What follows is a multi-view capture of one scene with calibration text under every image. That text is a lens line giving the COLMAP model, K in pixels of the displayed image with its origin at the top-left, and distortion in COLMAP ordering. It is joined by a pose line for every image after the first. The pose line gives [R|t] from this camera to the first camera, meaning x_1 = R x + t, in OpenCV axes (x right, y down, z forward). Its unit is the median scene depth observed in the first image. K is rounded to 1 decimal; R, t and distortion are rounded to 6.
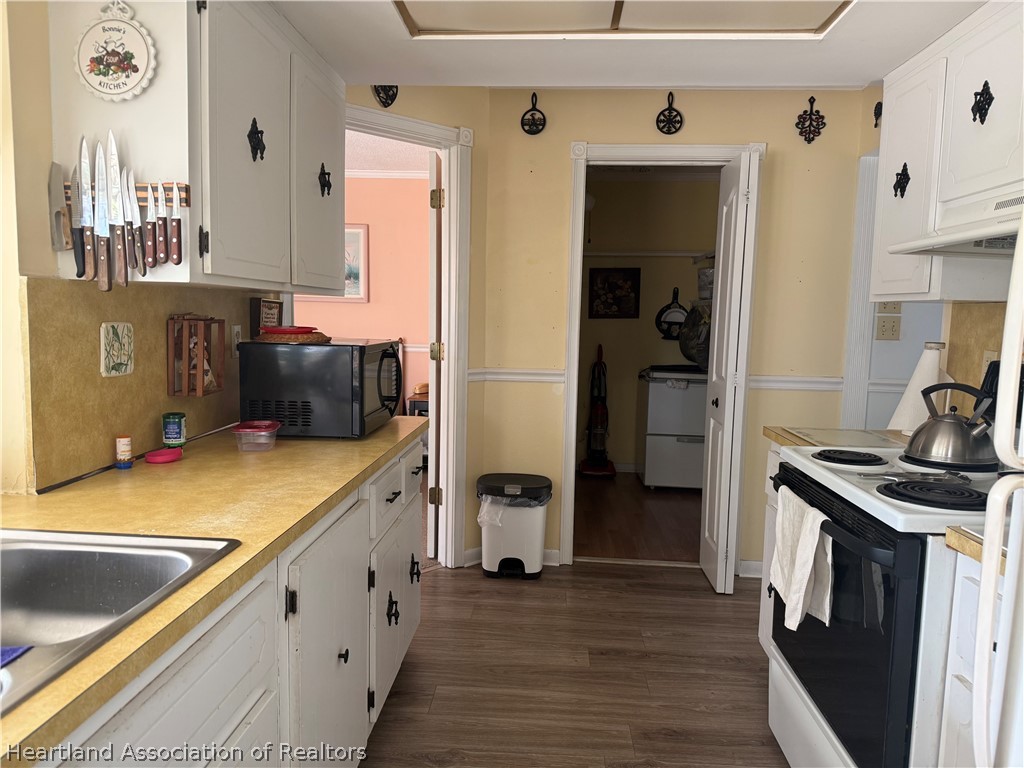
lens RADIAL K [[717.7, 0, 501.9], [0, 717.7, 381.7], [0, 0, 1]] dist [0.088905, -0.119755]
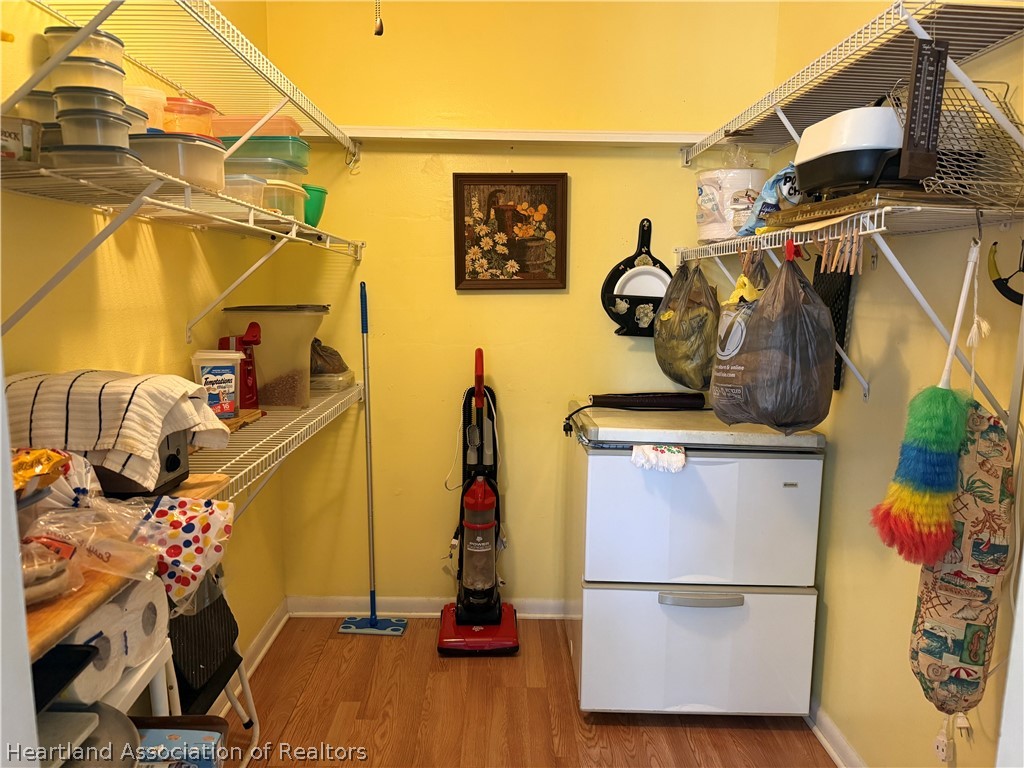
lens RADIAL K [[717.7, 0, 514.8], [0, 717.7, 390.3], [0, 0, 1]] dist [0.088905, -0.119755]
pose [[0.993588, -0.020882, 0.111114, 0.108509], [0.015073, 0.998488, 0.052860, -0.049380], [-0.112050, -0.050846, 0.992401, 0.558857]]
